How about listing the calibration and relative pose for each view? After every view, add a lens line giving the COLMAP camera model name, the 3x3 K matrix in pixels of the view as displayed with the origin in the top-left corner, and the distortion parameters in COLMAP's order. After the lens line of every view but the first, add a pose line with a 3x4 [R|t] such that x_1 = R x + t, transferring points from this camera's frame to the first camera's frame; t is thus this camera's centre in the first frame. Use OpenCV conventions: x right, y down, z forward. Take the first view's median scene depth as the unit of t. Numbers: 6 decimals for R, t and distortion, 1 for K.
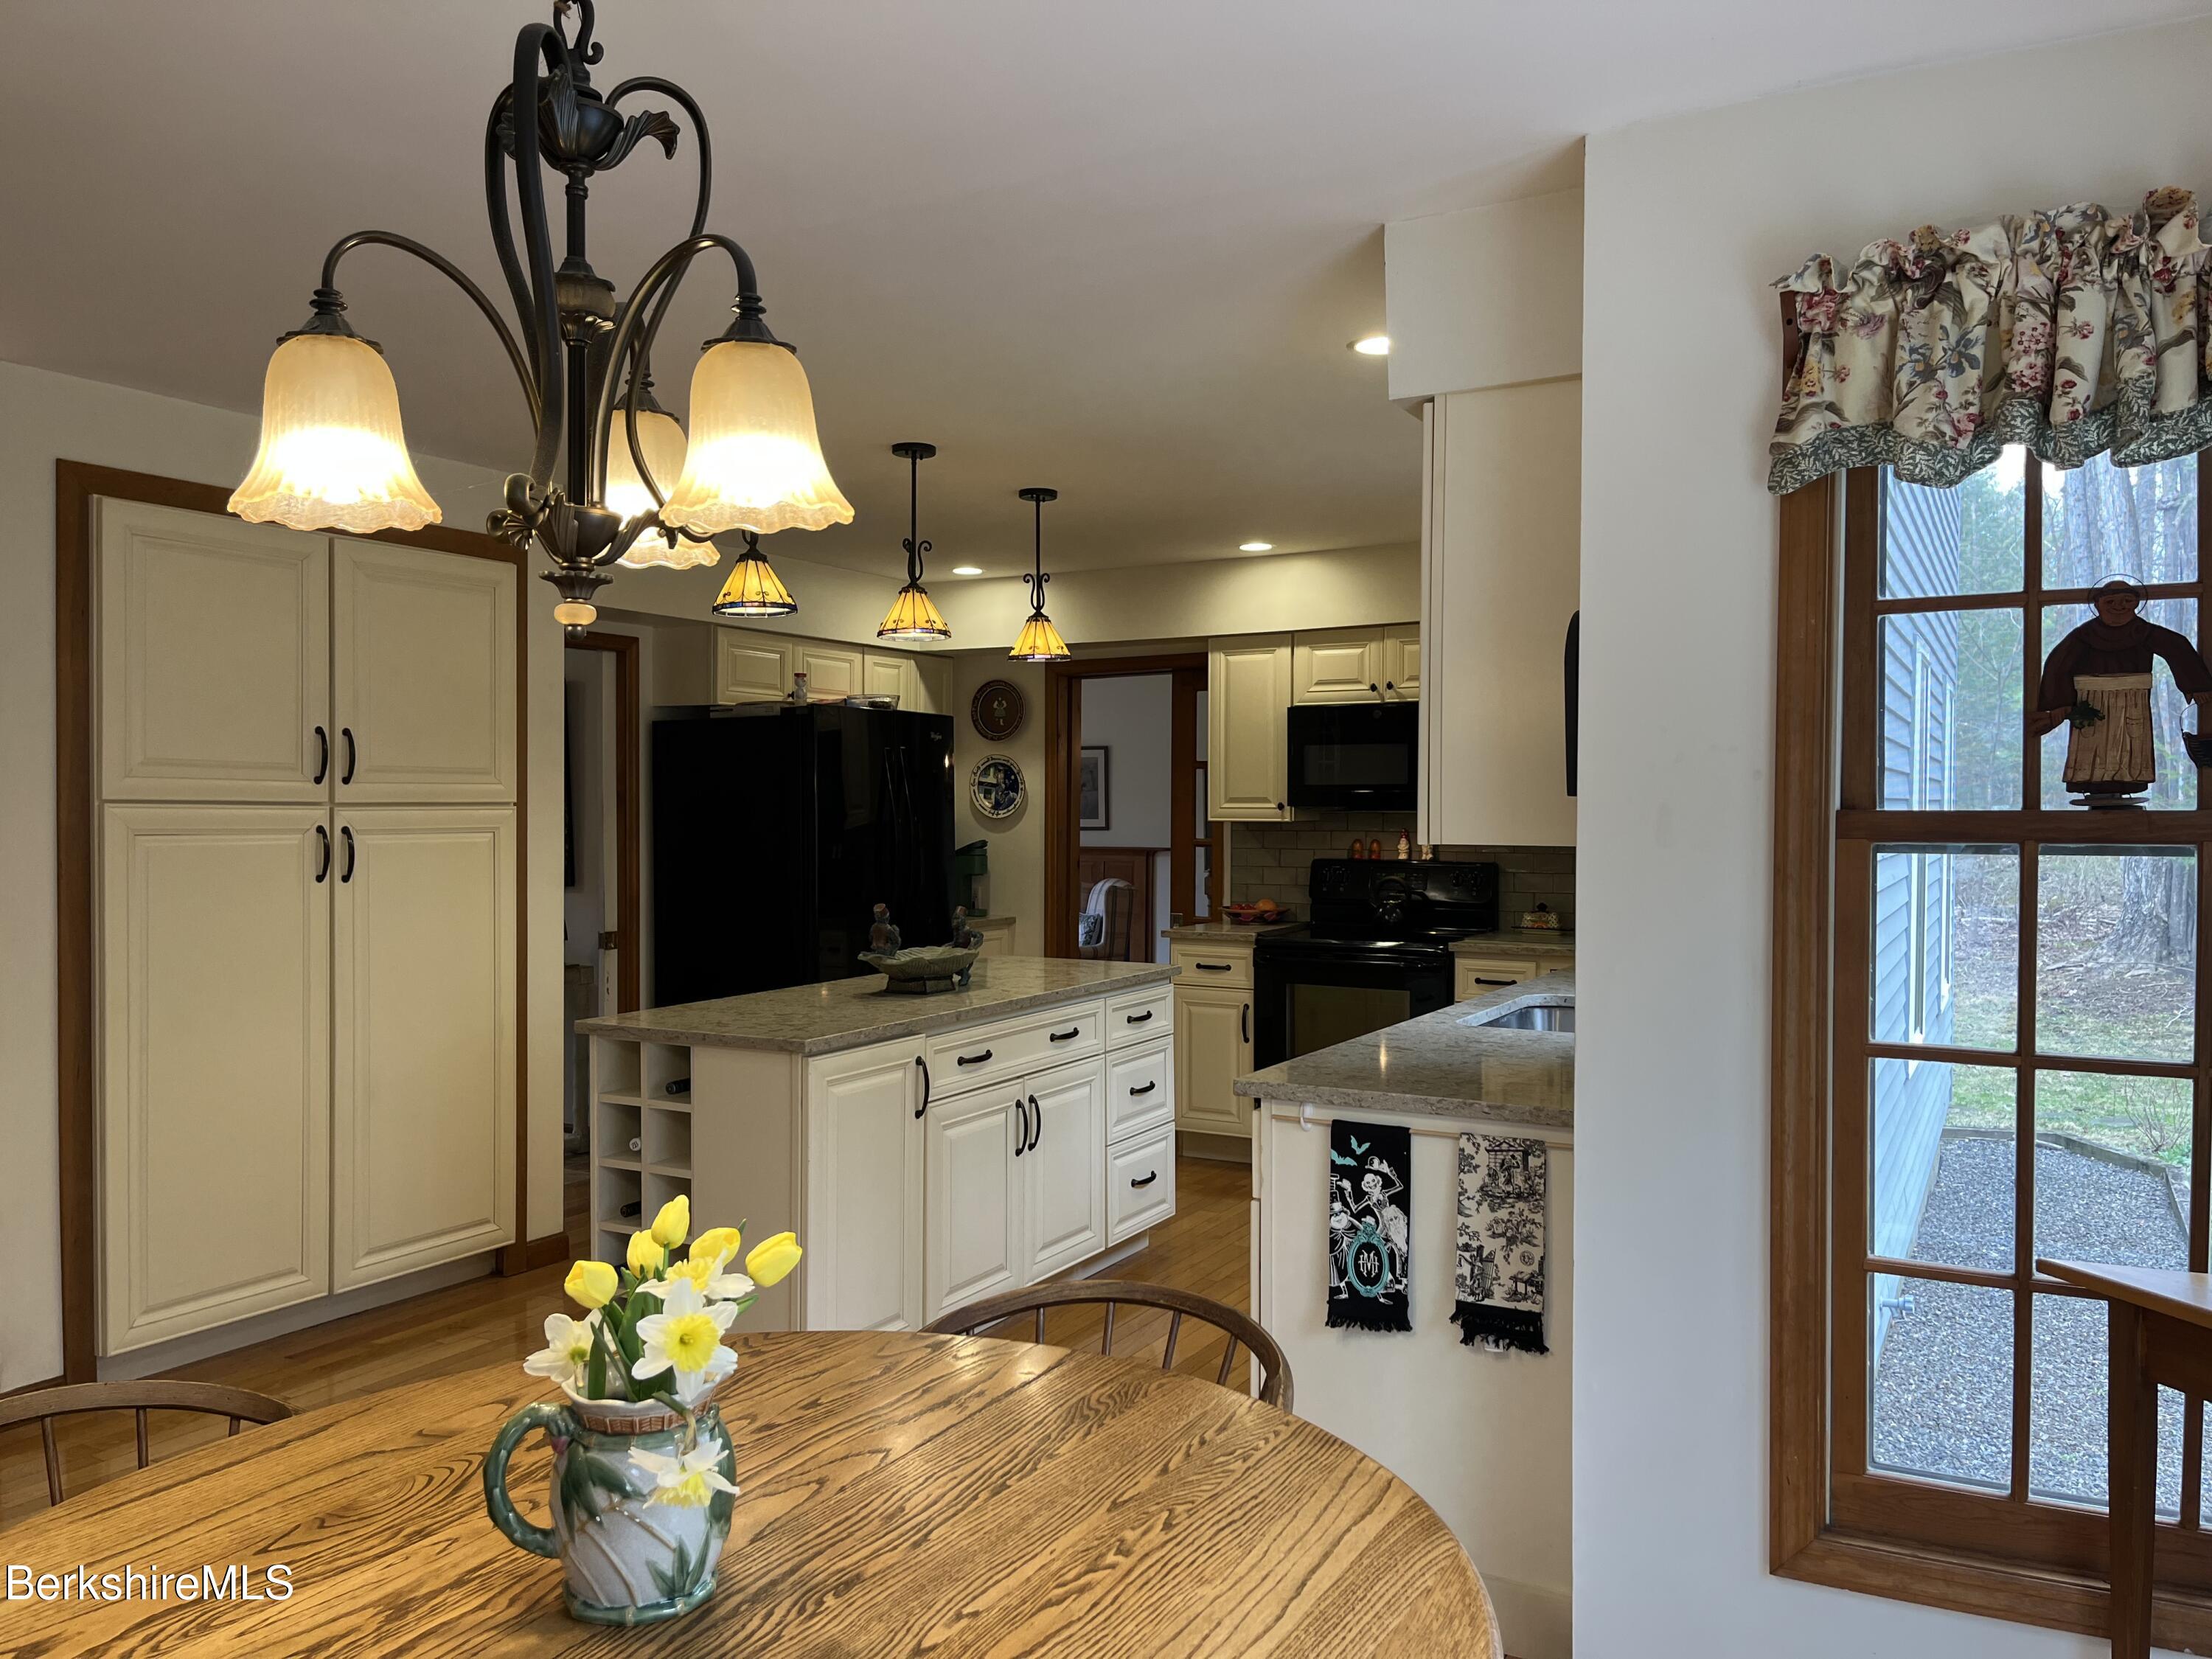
lens RADIAL K [[1682.5, 0, 1106.0], [0, 1682.5, 829.5], [0, 0, 1]] dist [0.071991, -0.001837]
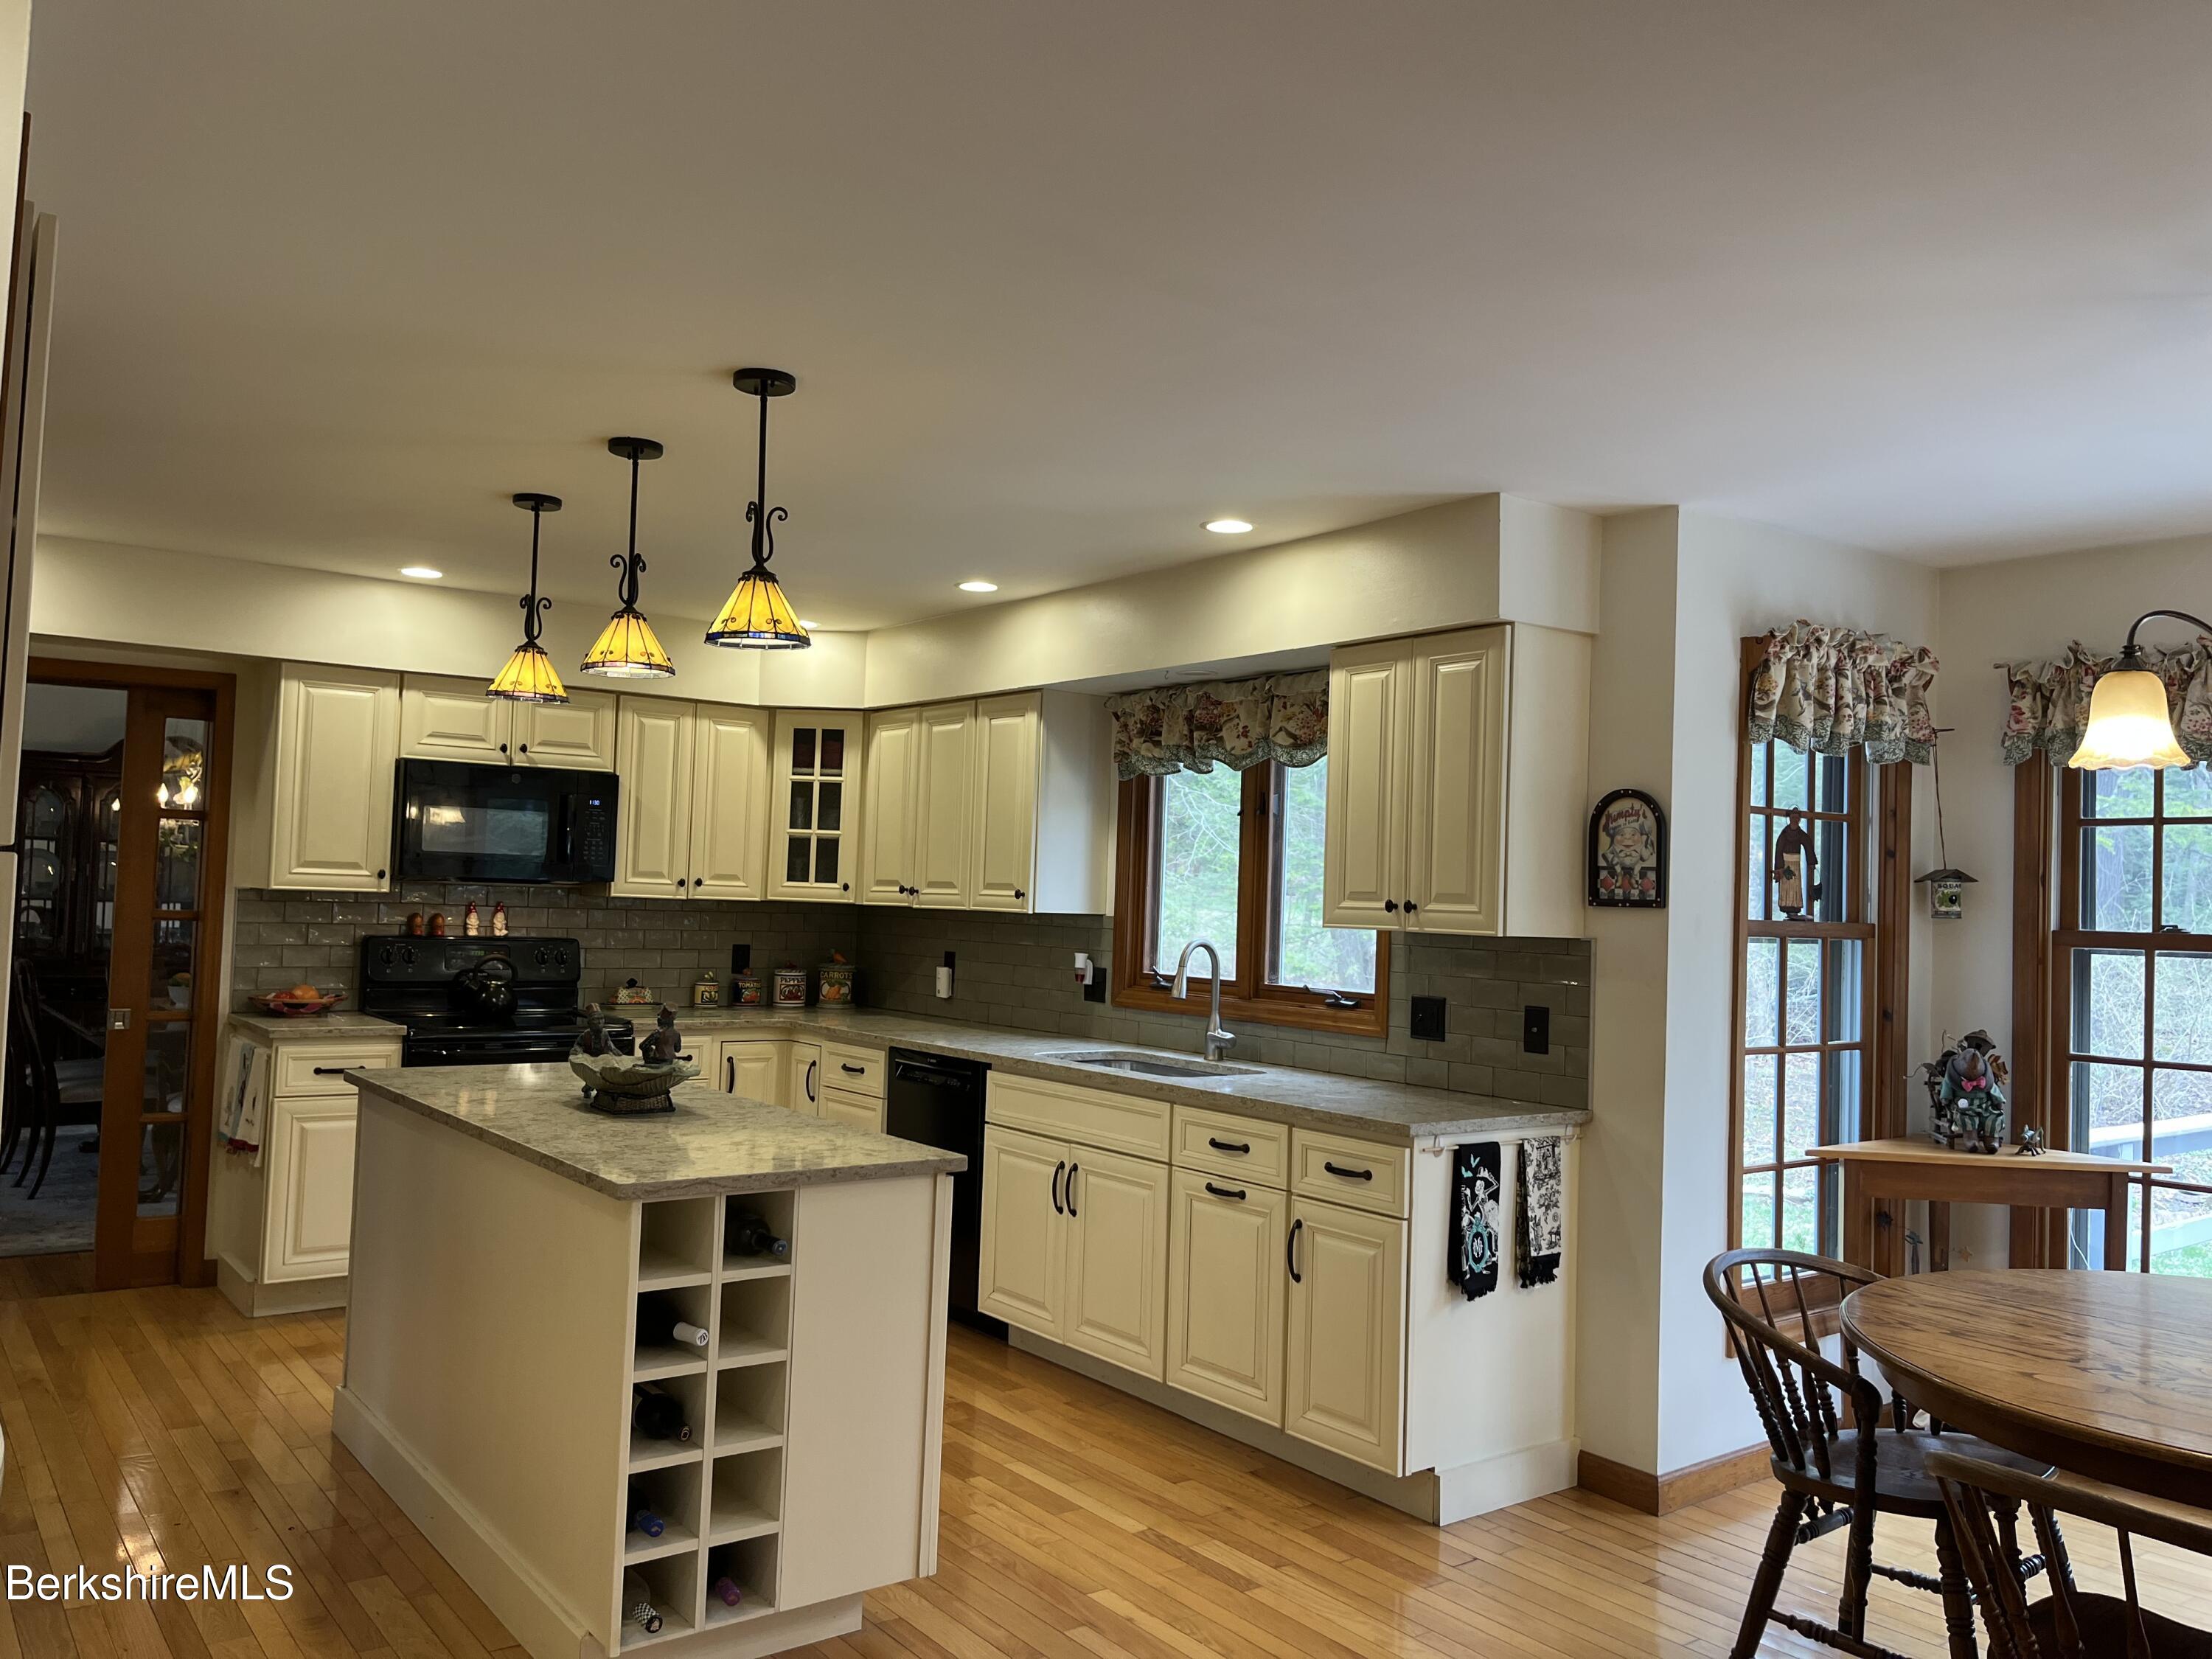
lens RADIAL K [[1682.5, 0, 1106.0], [0, 1682.5, 829.5], [0, 0, 1]] dist [0.071991, -0.001837]
pose [[0.409905, 0.047010, 0.910916, -1.217543], [-0.018370, 0.998894, -0.043284, -0.013156], [-0.911943, 0.001009, 0.410316, 0.715504]]
